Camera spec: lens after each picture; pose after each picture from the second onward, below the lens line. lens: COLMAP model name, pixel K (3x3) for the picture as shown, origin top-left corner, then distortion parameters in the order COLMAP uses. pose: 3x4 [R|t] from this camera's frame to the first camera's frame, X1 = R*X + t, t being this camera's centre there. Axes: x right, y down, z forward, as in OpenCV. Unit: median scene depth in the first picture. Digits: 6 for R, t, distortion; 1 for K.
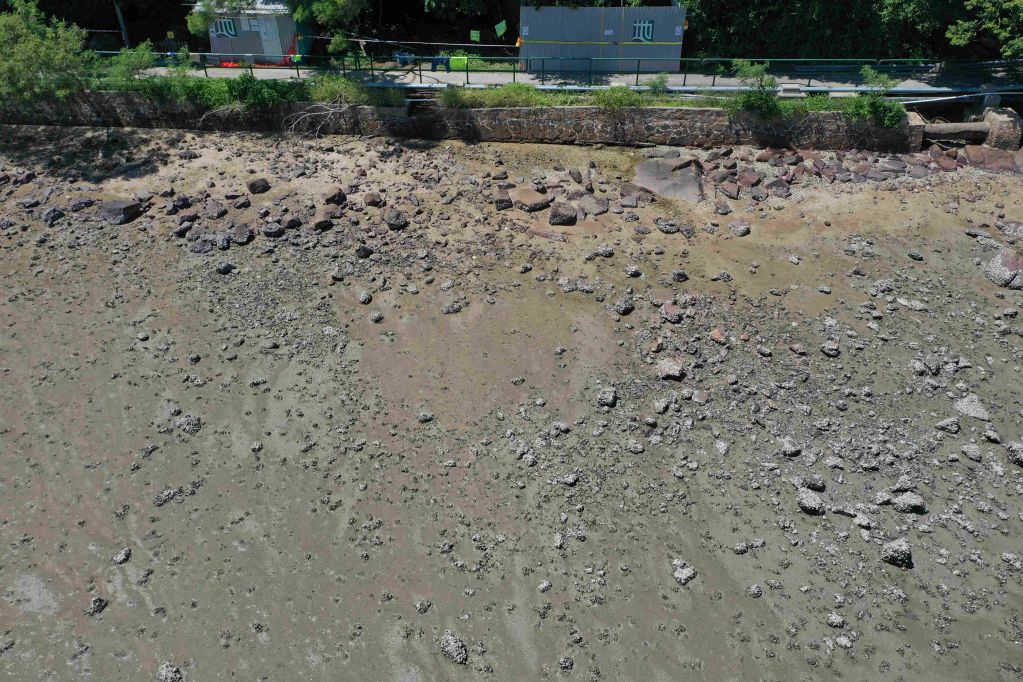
lens RADIAL K [[812.3, 0, 511.5], [0, 812.3, 341.0], [0, 0, 1]] dist [0.010828, 0.004831]
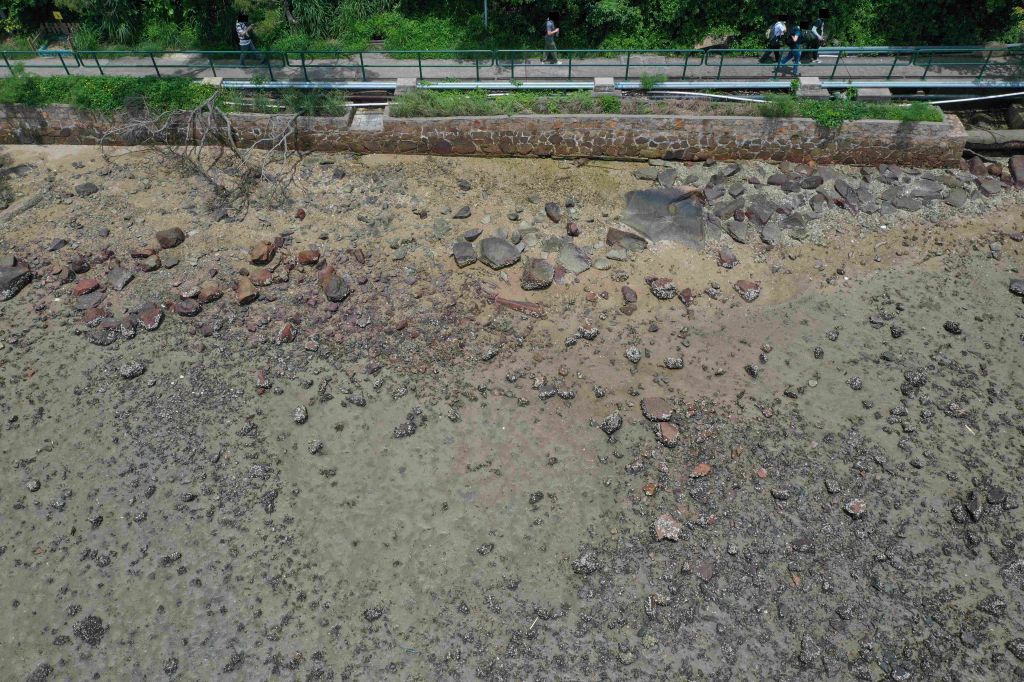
lens RADIAL K [[803.3, 0, 512.0], [0, 803.3, 341.0], [0, 0, 1]] dist [-0.005442, -0.012351]
pose [[0.999597, -0.023539, 0.015861, 0.021722], [0.020201, 0.982526, 0.185024, -0.239074], [-0.019939, -0.184629, 0.982606, 0.175303]]
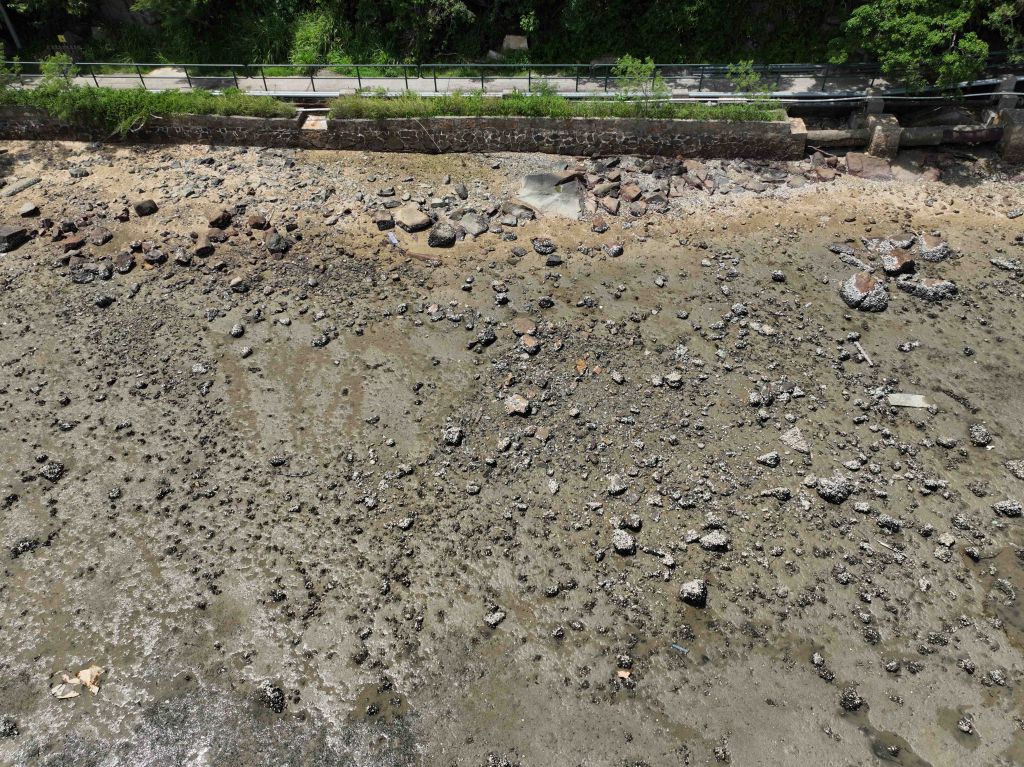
lens RADIAL K [[771.9, 0, 521.4], [0, 771.9, 382.9], [0, 0, 1]] dist [0.006256, 0.002563]
pose [[0.999765, -0.017282, 0.013050, 0.144774], [0.015402, 0.991065, 0.132490, -0.097776], [-0.015223, -0.132258, 0.991098, 0.010113]]
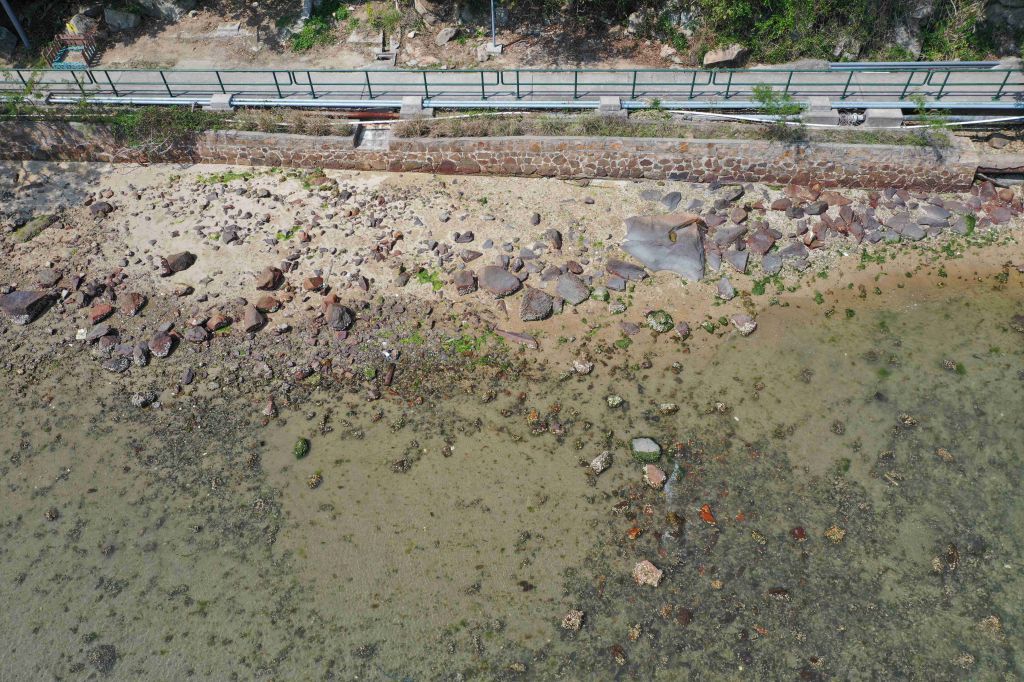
lens RADIAL K [[803.3, 0, 512.0], [0, 803.3, 341.0], [0, 0, 1]] dist [-0.005442, -0.012351]
pose [[0.999683, -0.009722, -0.023244, 0.056344], [0.015163, 0.968928, 0.246878, -0.322563], [0.020122, -0.247152, 0.968768, 0.175888]]
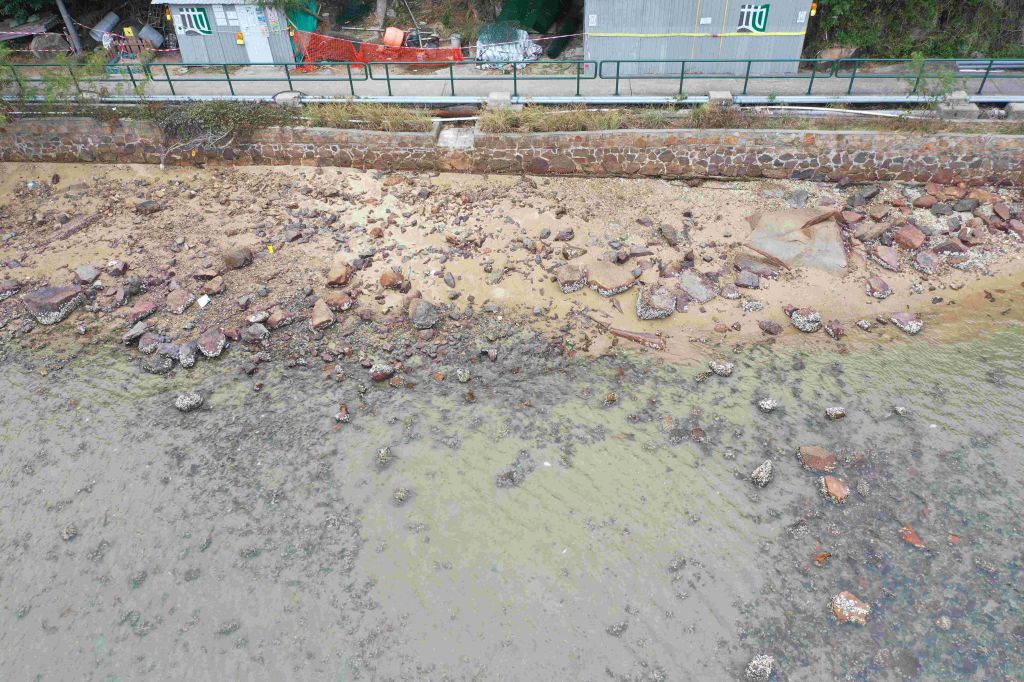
lens RADIAL K [[803.3, 0, 512.0], [0, 803.3, 341.0], [0, 0, 1]] dist [-0.005442, -0.012351]
pose [[0.999425, -0.007749, -0.032995, -0.040307], [0.010890, 0.995311, 0.096111, -0.188952], [0.032095, -0.096415, 0.994824, 0.283571]]
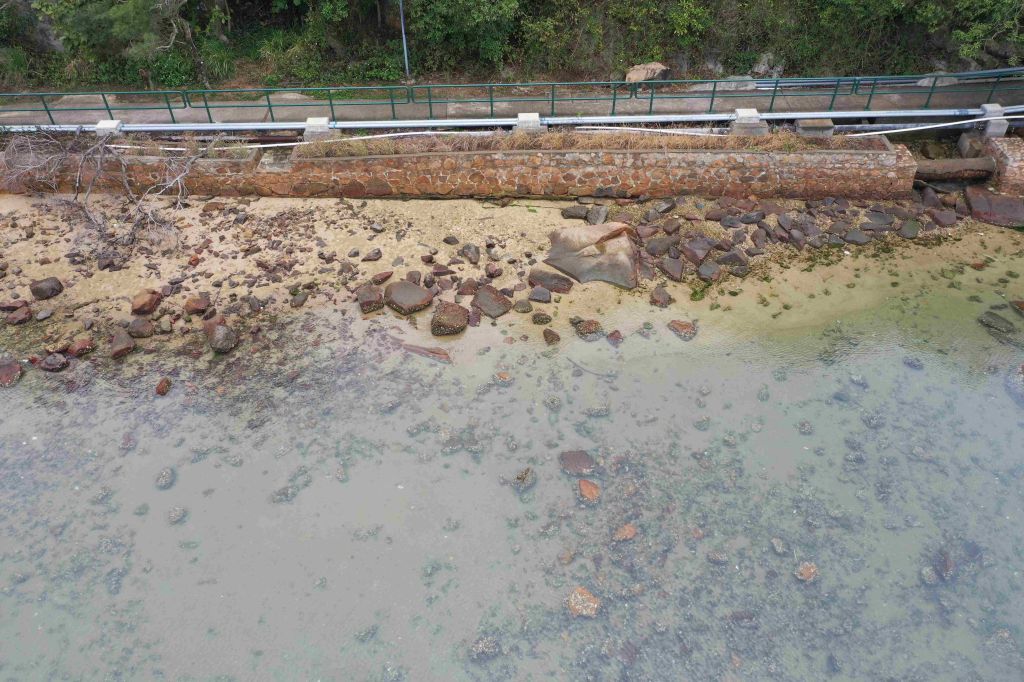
lens RADIAL K [[803.3, 0, 512.0], [0, 803.3, 341.0], [0, 0, 1]] dist [-0.005442, -0.012351]
pose [[0.998520, -0.042883, 0.033435, 0.093078], [0.039860, 0.995467, 0.086356, -0.194582], [-0.036987, -0.084896, 0.995703, 0.254034]]
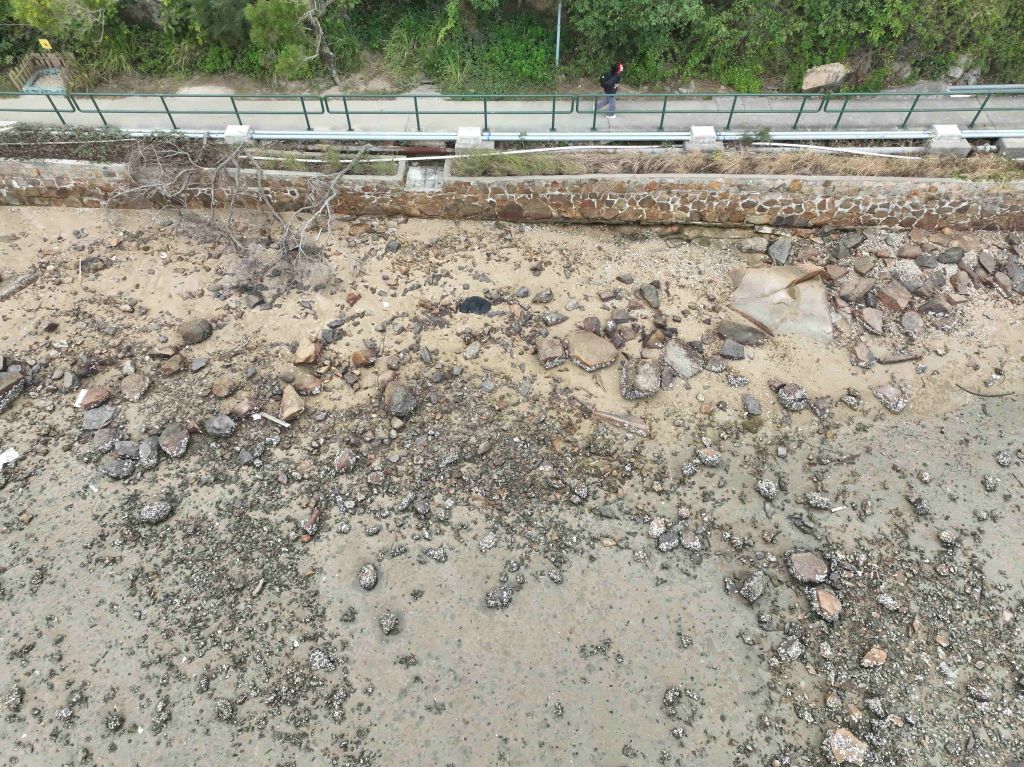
lens RADIAL K [[720.8, 0, 515.1], [0, 720.8, 383.7], [0, 0, 1]] dist [0.007700, 0.005884]
pose [[0.999278, -0.028913, 0.024630, -0.058931], [0.021249, 0.963064, 0.268433, -0.316755], [-0.031482, -0.267716, 0.962983, 0.401023]]
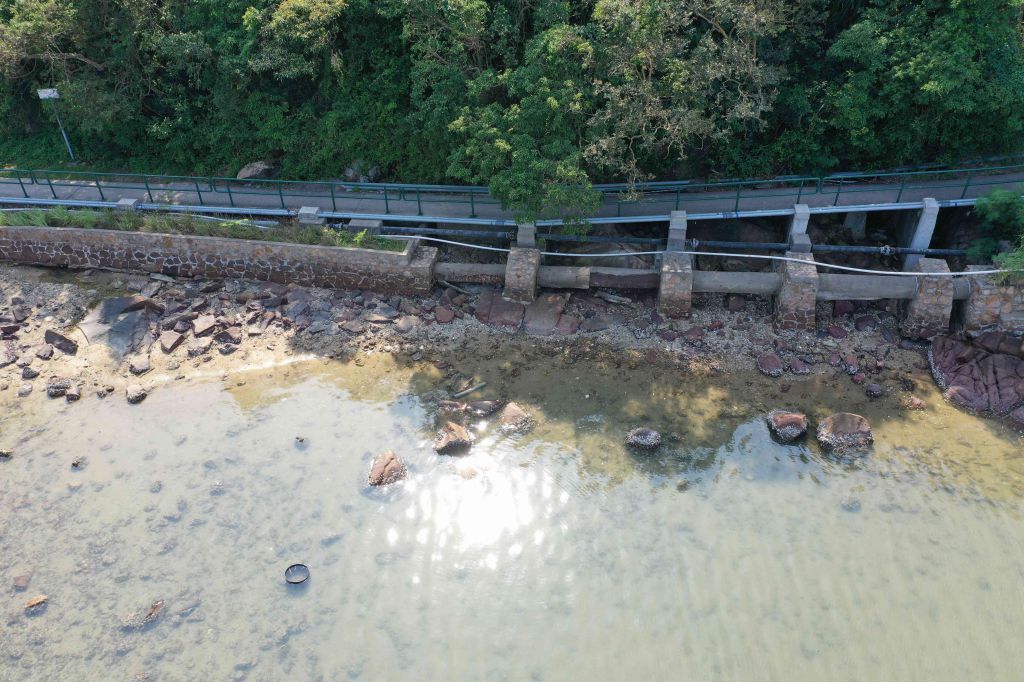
lens RADIAL K [[803.3, 0, 512.0], [0, 803.3, 341.0], [0, 0, 1]] dist [-0.005442, -0.012351]
pose [[0.994229, 0.047730, -0.096080, 0.736786], [-0.050114, 0.998489, -0.022550, -0.188207], [0.094858, 0.027234, 0.995118, 0.191488]]
